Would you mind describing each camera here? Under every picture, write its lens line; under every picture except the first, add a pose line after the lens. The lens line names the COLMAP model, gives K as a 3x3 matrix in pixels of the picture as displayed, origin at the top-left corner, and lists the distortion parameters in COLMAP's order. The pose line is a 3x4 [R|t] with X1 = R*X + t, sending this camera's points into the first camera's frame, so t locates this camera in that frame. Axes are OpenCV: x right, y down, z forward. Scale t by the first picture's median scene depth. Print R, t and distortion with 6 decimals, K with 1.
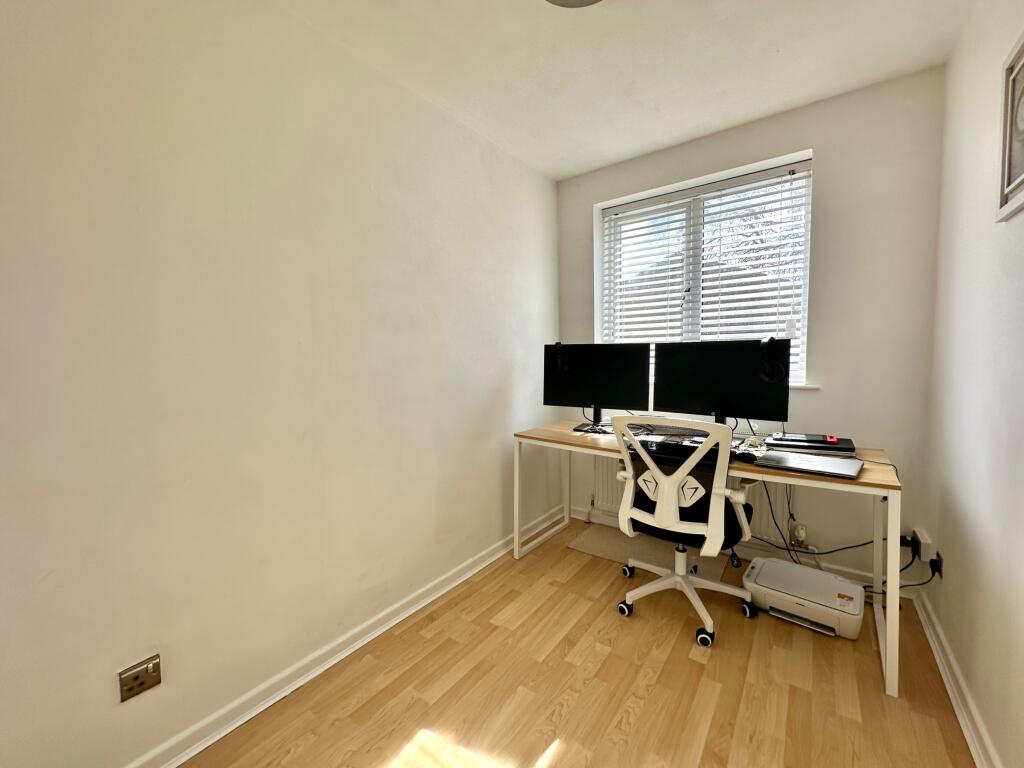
lens RADIAL K [[409.7, 0, 514.2], [0, 409.7, 381.1], [0, 0, 1]] dist [0.000100, 0.000158]
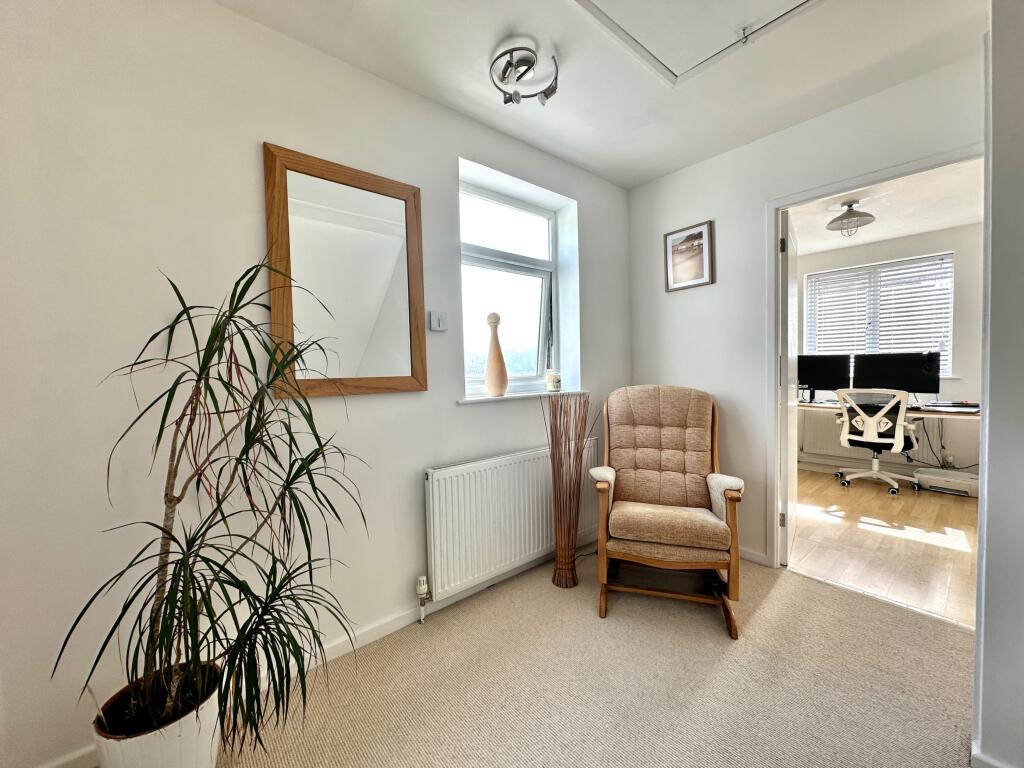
lens RADIAL K [[409.7, 0, 510.7], [0, 409.7, 382.9], [0, 0, 1]] dist [0.000100, 0.000158]
pose [[0.972992, 0.004914, -0.230788, -0.910364], [-0.010028, 0.999729, -0.020991, 0.110703], [0.230623, 0.022739, 0.972778, -1.434380]]
